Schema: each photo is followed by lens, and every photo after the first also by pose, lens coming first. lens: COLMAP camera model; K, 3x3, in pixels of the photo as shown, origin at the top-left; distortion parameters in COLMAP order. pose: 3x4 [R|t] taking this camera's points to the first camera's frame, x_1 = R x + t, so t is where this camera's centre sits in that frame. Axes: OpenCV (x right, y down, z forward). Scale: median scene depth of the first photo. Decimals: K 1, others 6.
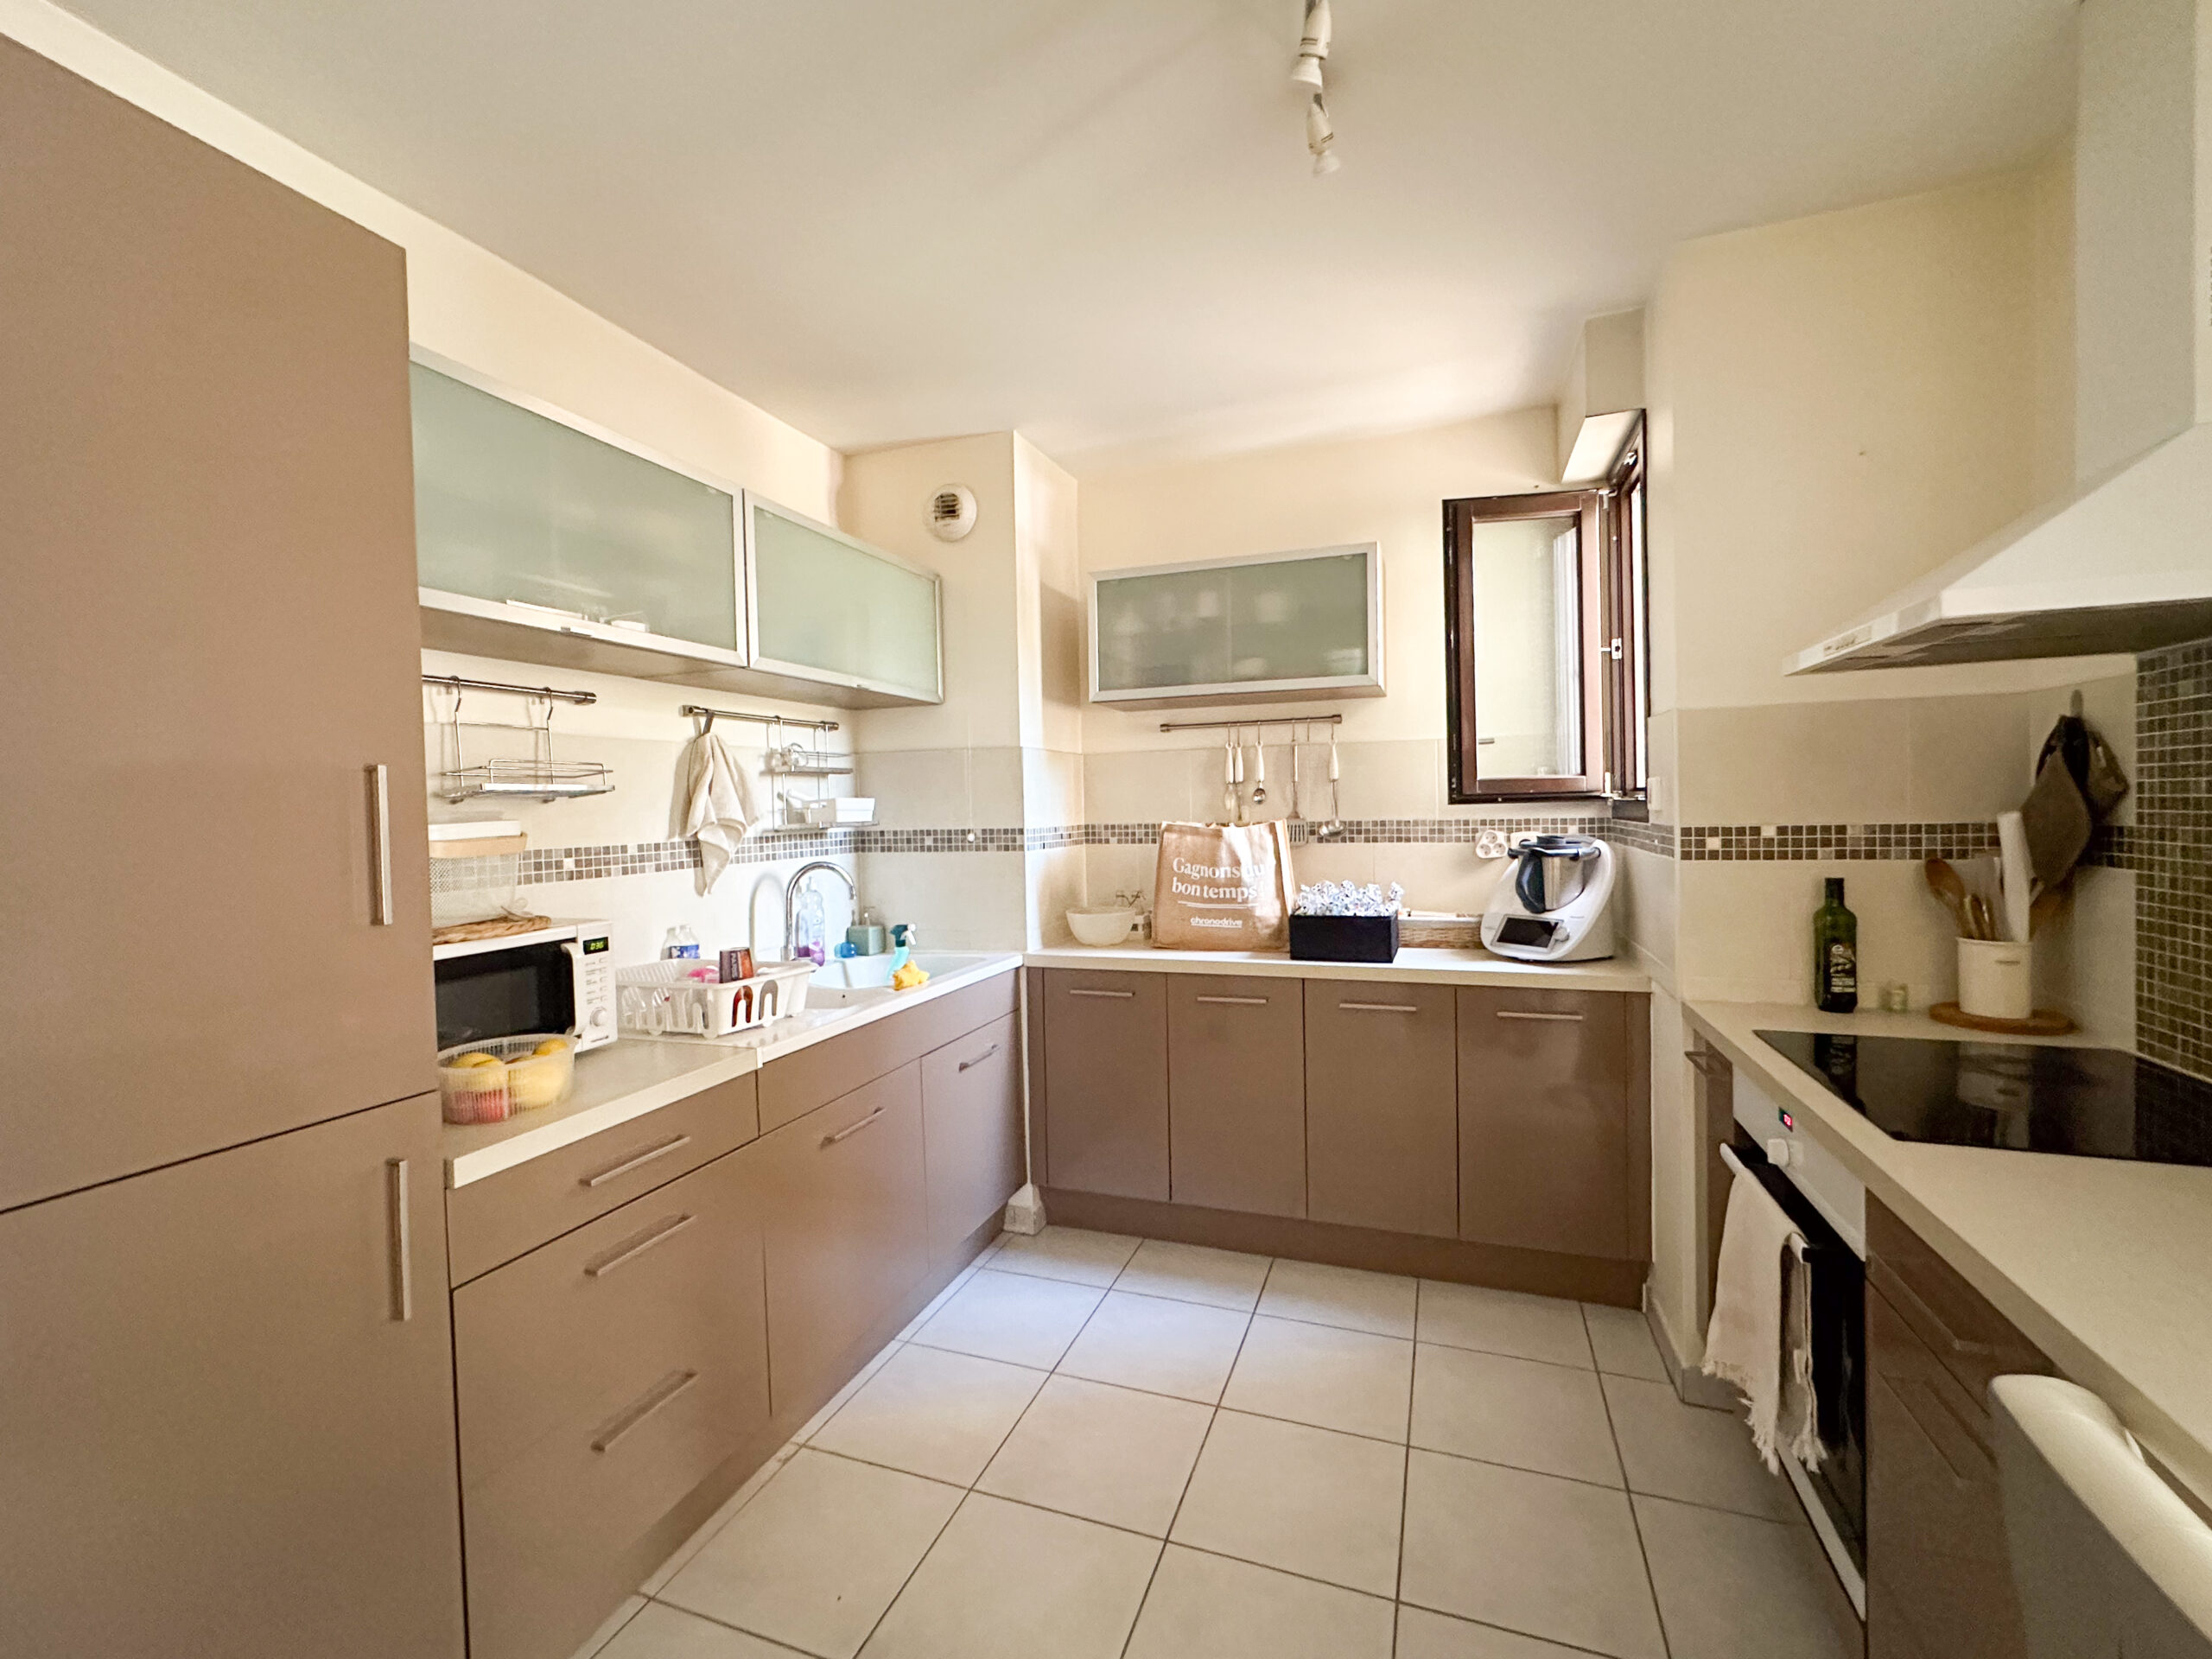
lens RADIAL K [[958.6, 0, 1098.0], [0, 958.6, 828.1], [0, 0, 1]] dist [-0.002018, -0.000896]
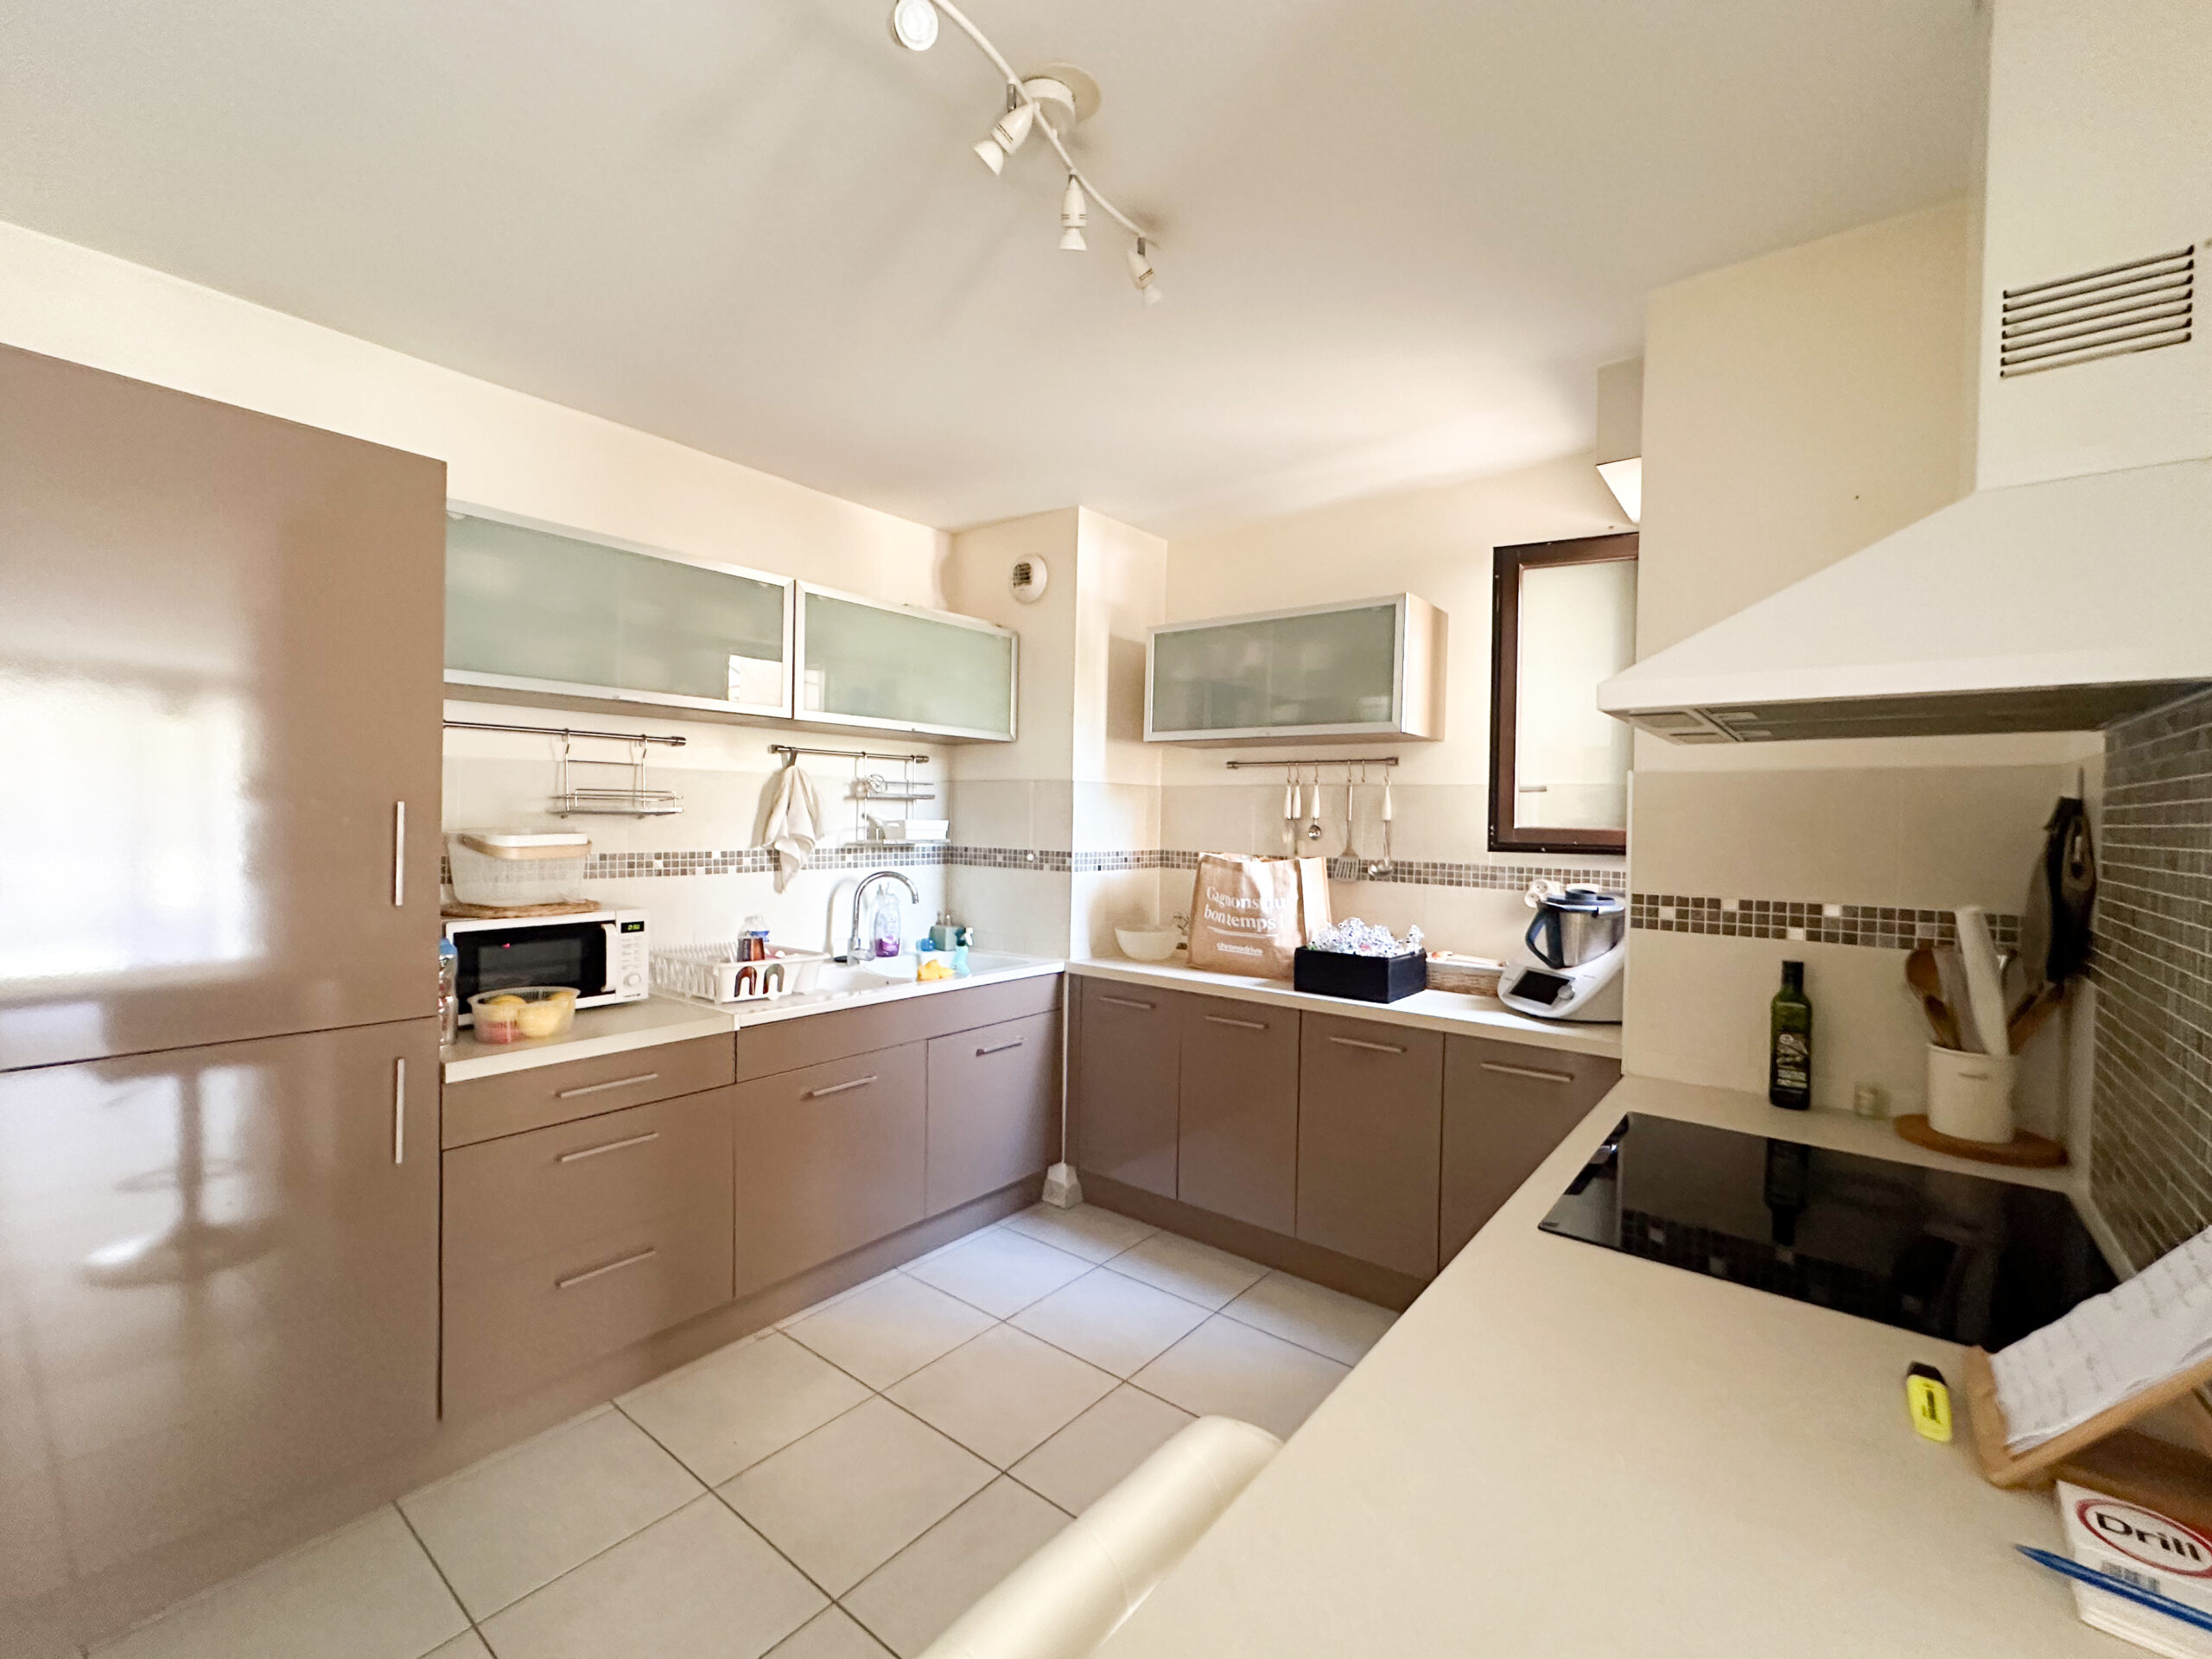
lens RADIAL K [[905.9, 0, 1113.6], [0, 905.9, 825.9], [0, 0, 1]] dist [-0.003486, 0.000212]
pose [[0.952550, 0.047832, -0.300599, 0.306876], [-0.050958, 0.998698, -0.002560, -0.032052], [0.300085, 0.017757, 0.953747, -0.018373]]
